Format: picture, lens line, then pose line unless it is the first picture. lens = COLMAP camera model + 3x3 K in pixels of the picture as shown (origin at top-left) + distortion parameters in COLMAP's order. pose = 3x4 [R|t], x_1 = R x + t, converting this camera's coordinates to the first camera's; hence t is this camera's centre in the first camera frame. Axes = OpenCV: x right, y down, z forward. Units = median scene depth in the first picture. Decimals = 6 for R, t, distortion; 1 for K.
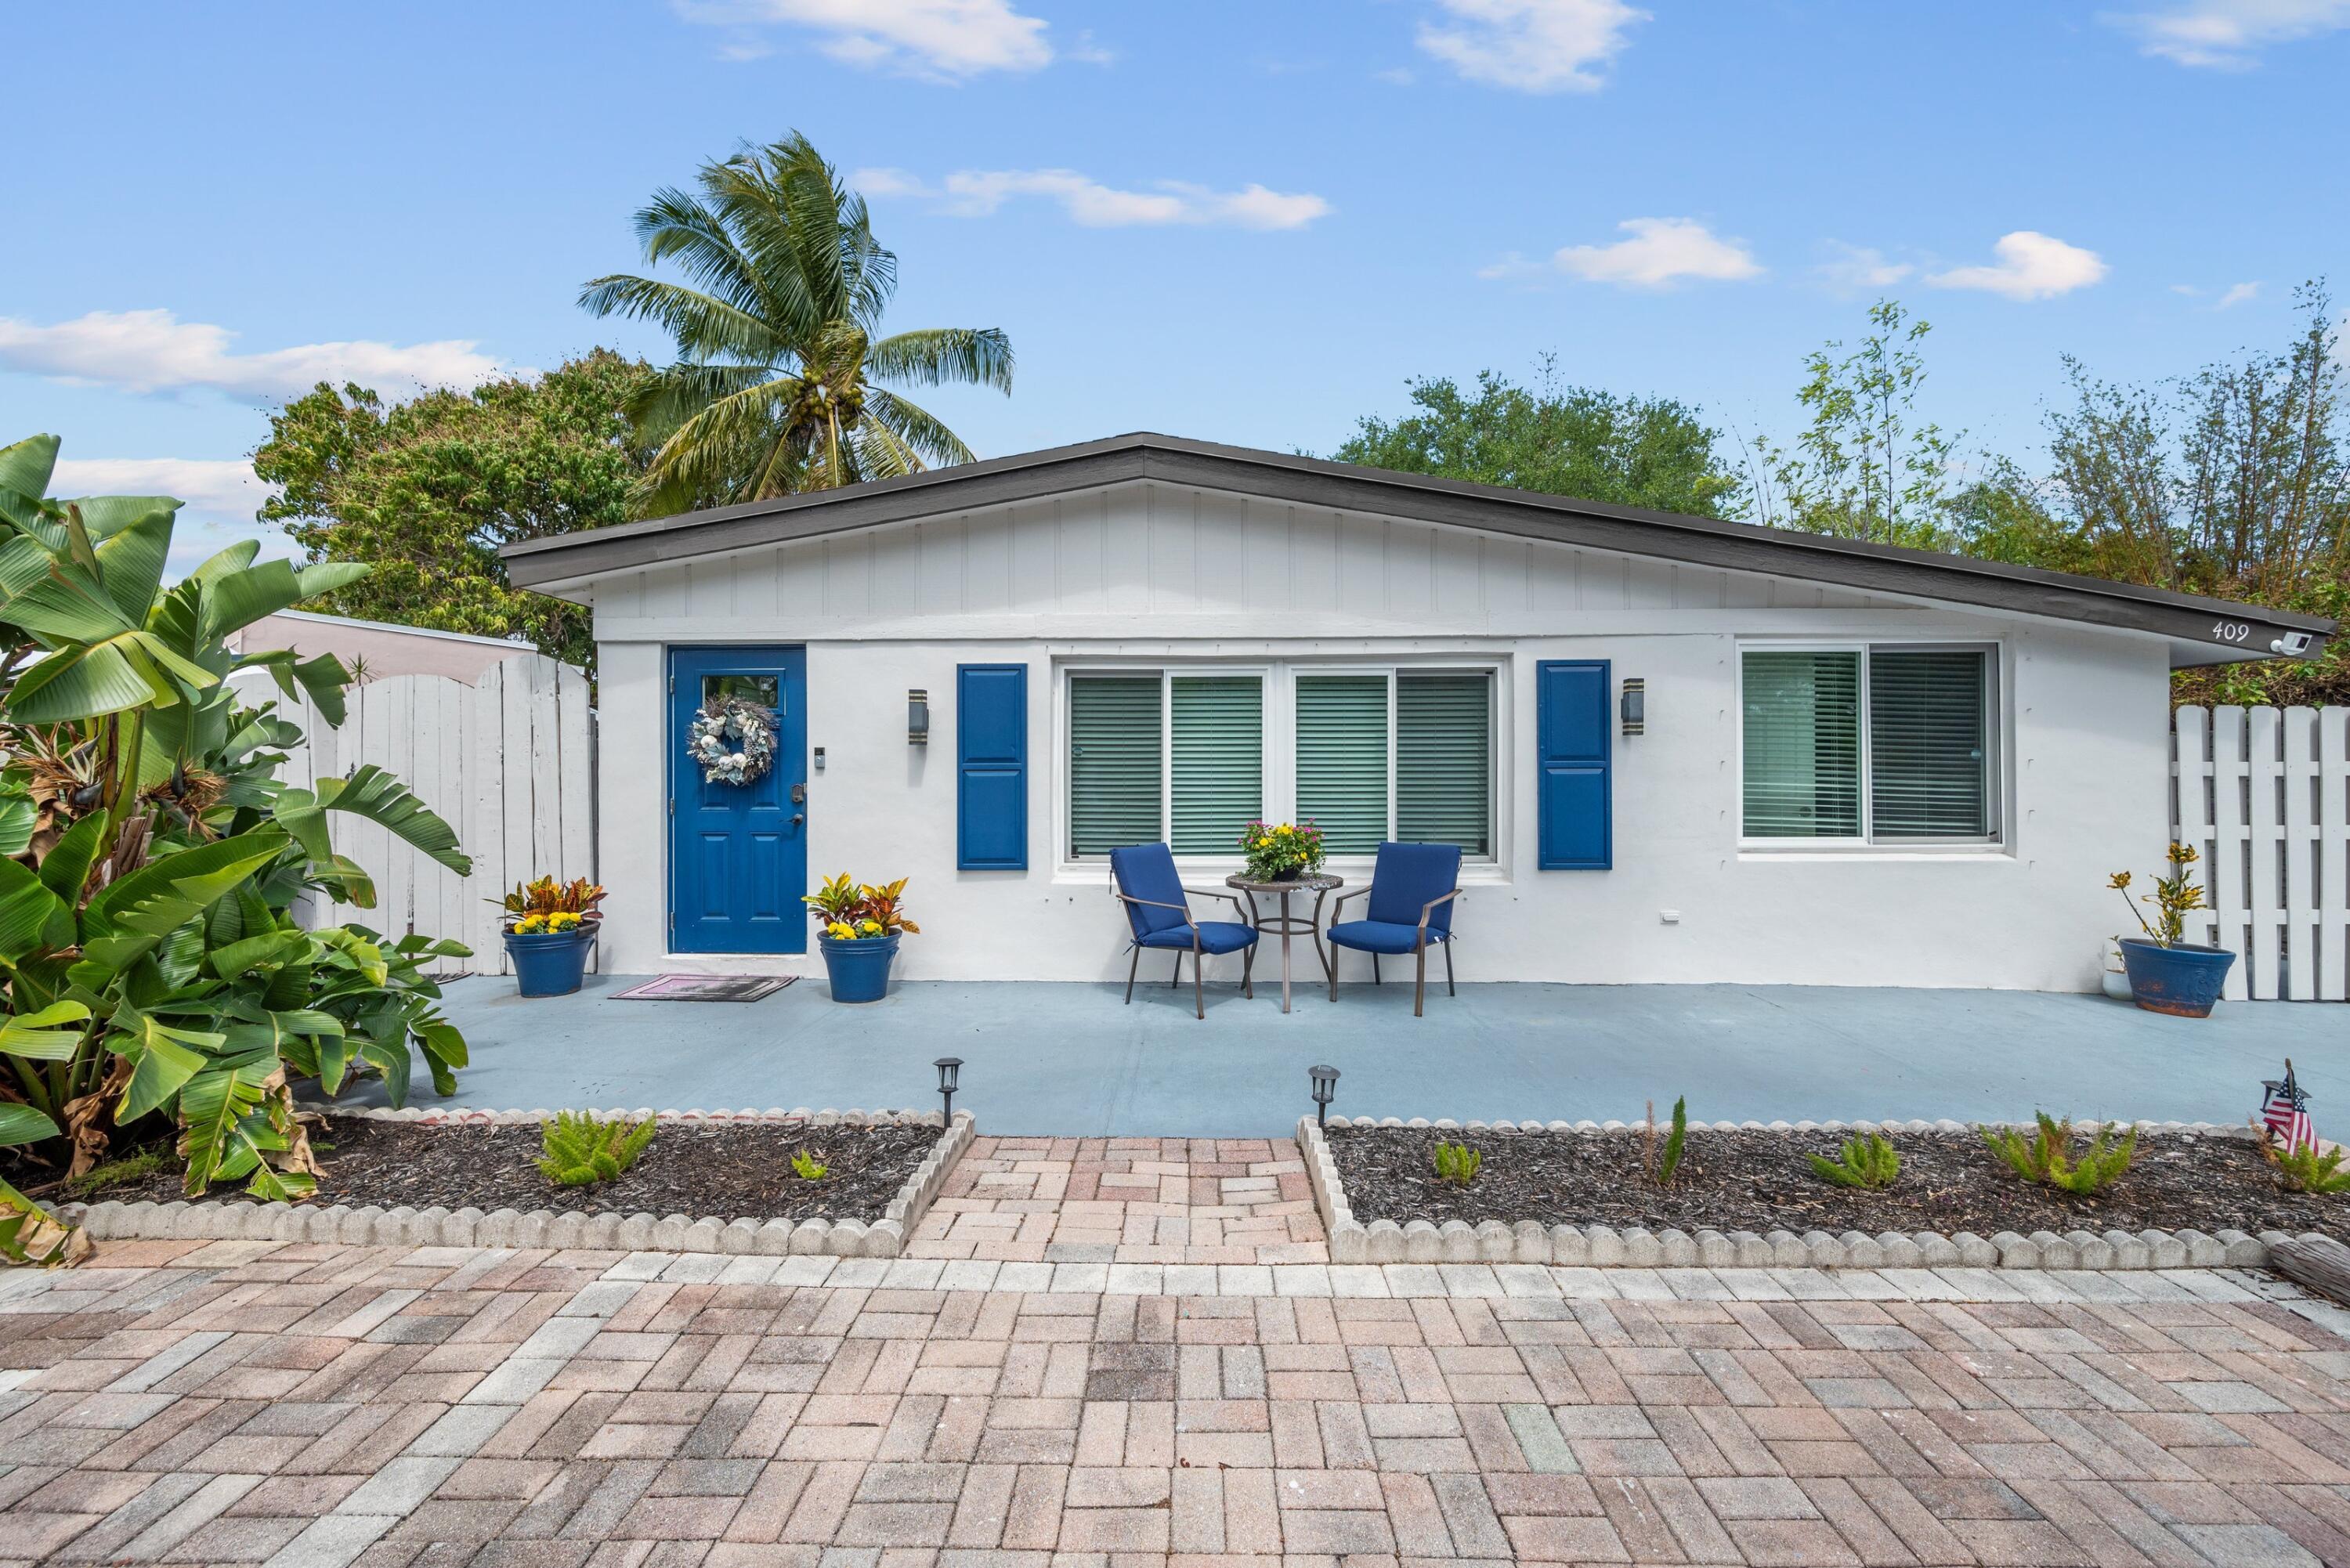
lens RADIAL K [[898.4, 0, 1175.0], [0, 898.4, 784.0], [0, 0, 1]] dist [-0.014874, -0.000093]
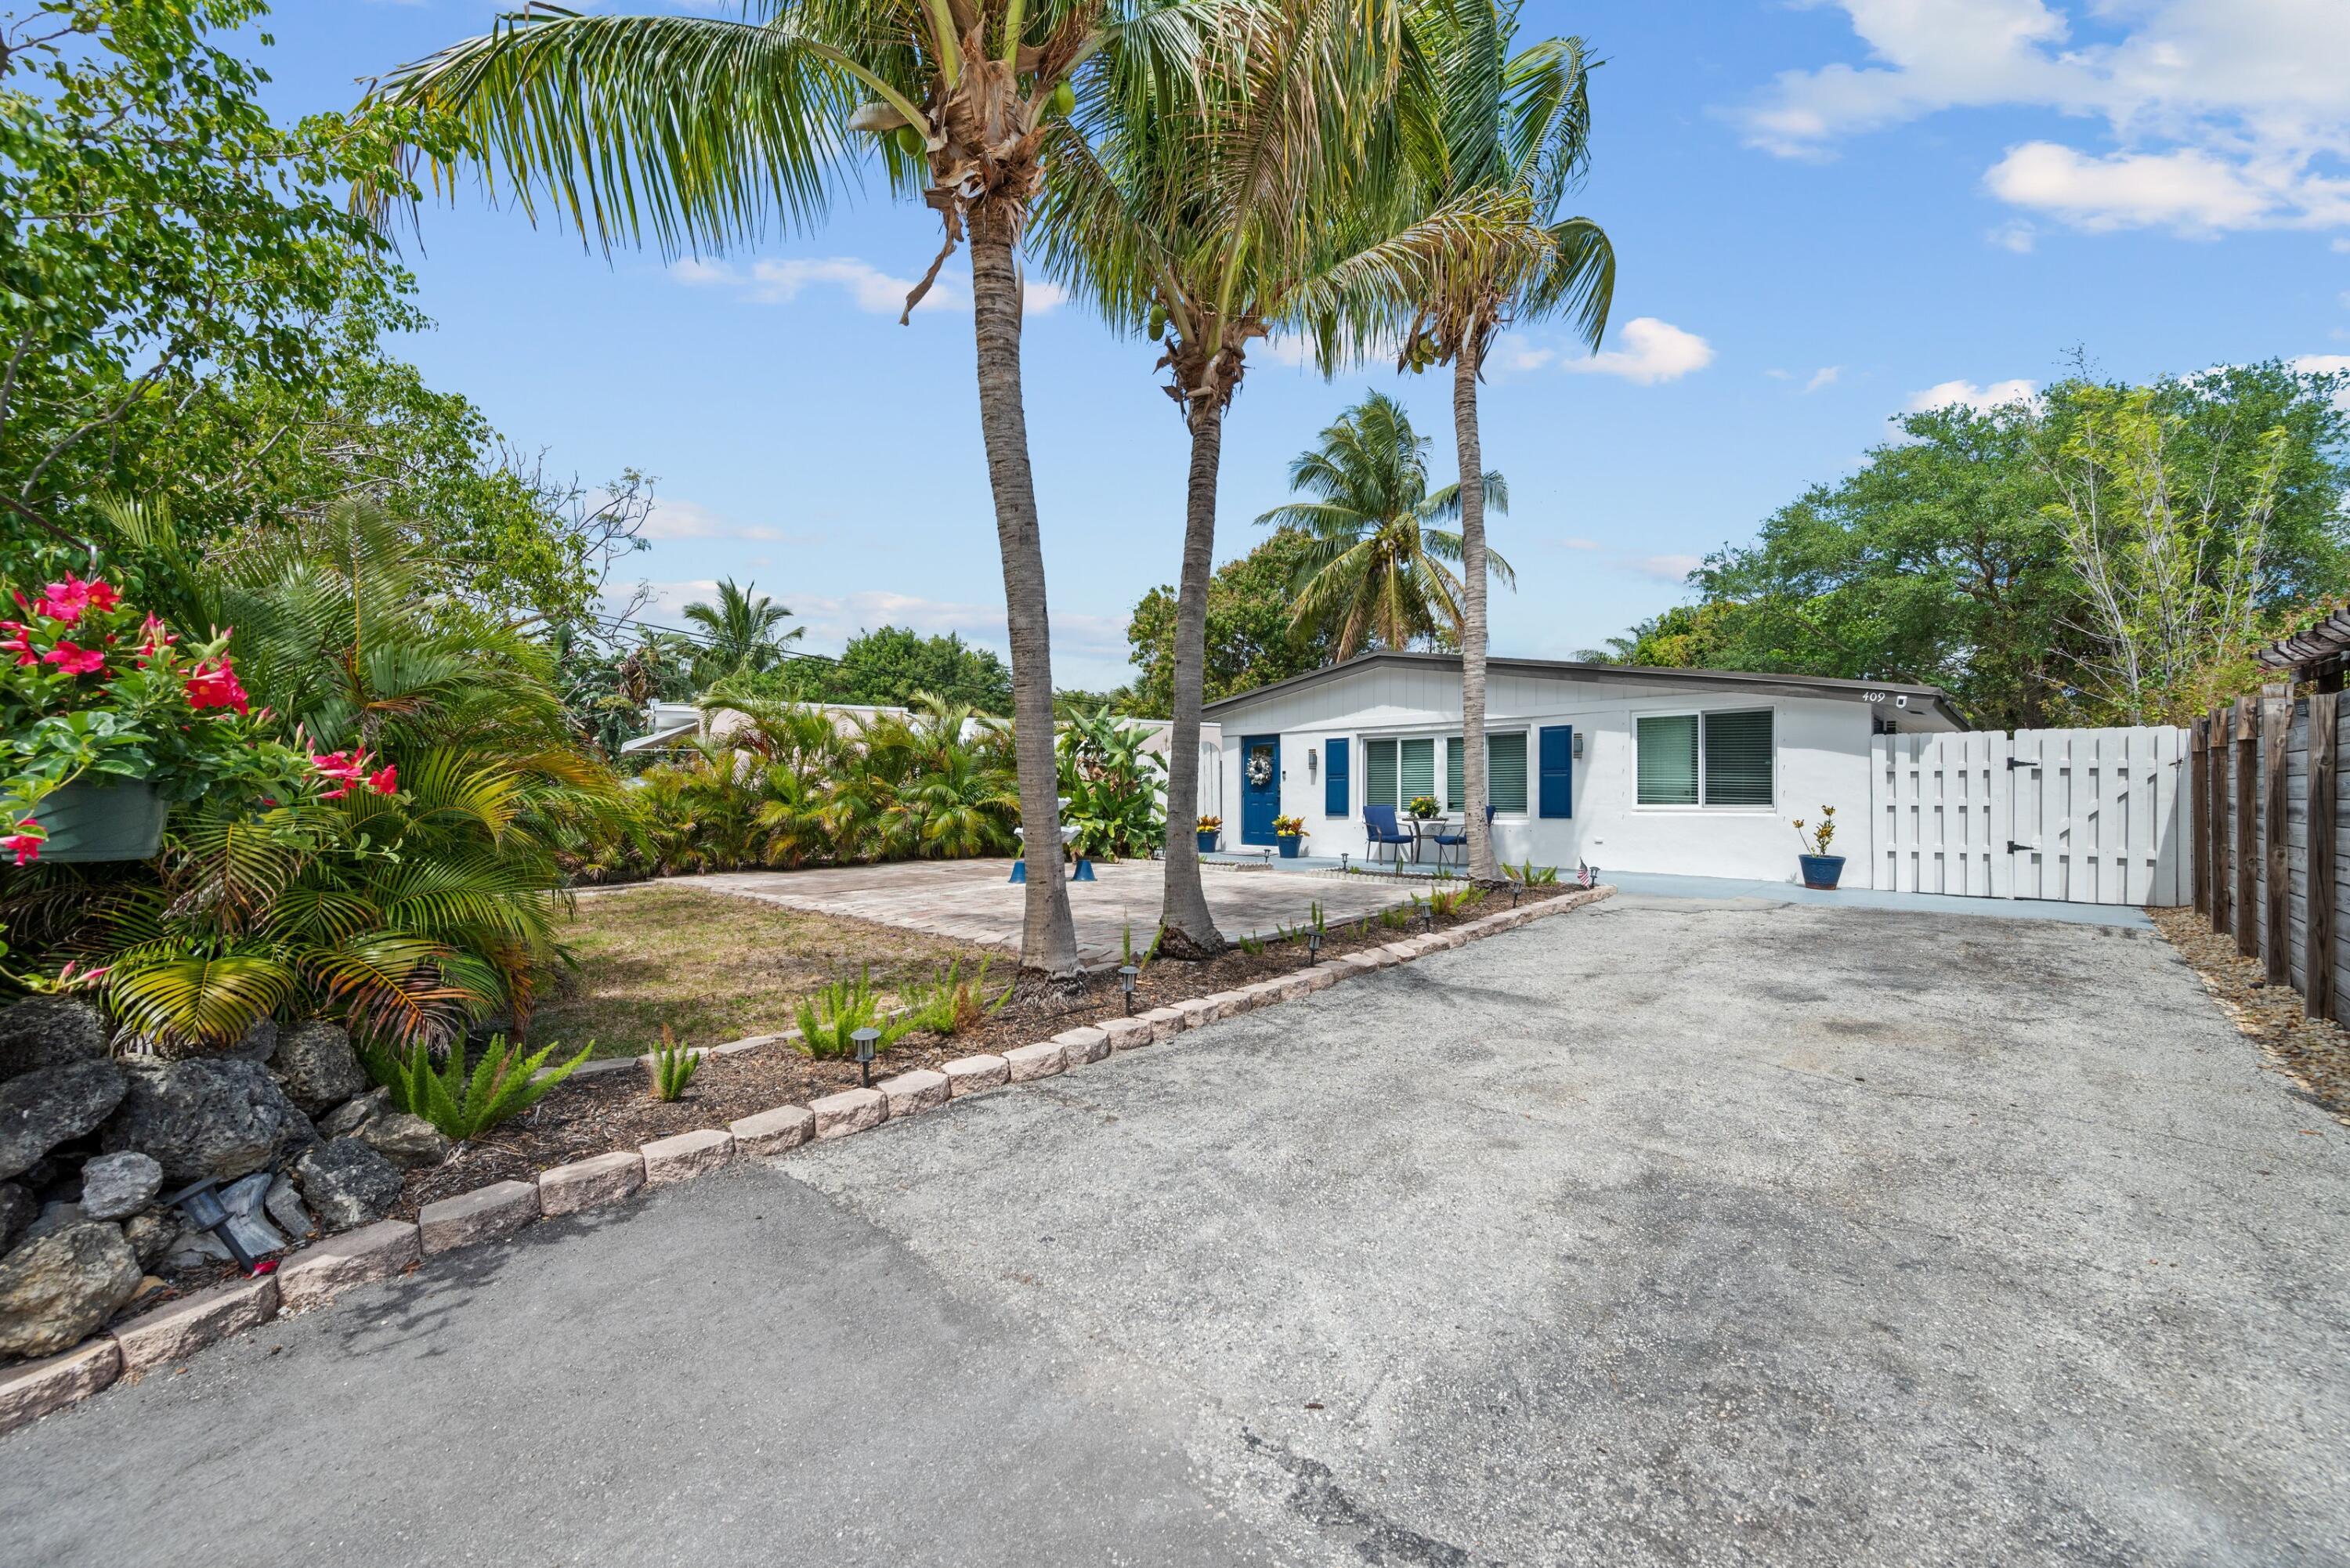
lens RADIAL K [[898.4, 0, 1175.0], [0, 898.4, 784.0], [0, 0, 1]] dist [-0.014874, -0.000093]
pose [[0.738400, -0.009189, -0.674300, 1.231755], [-0.007078, 0.999746, -0.021374, 0.061524], [0.674325, 0.020555, 0.738148, -1.283406]]
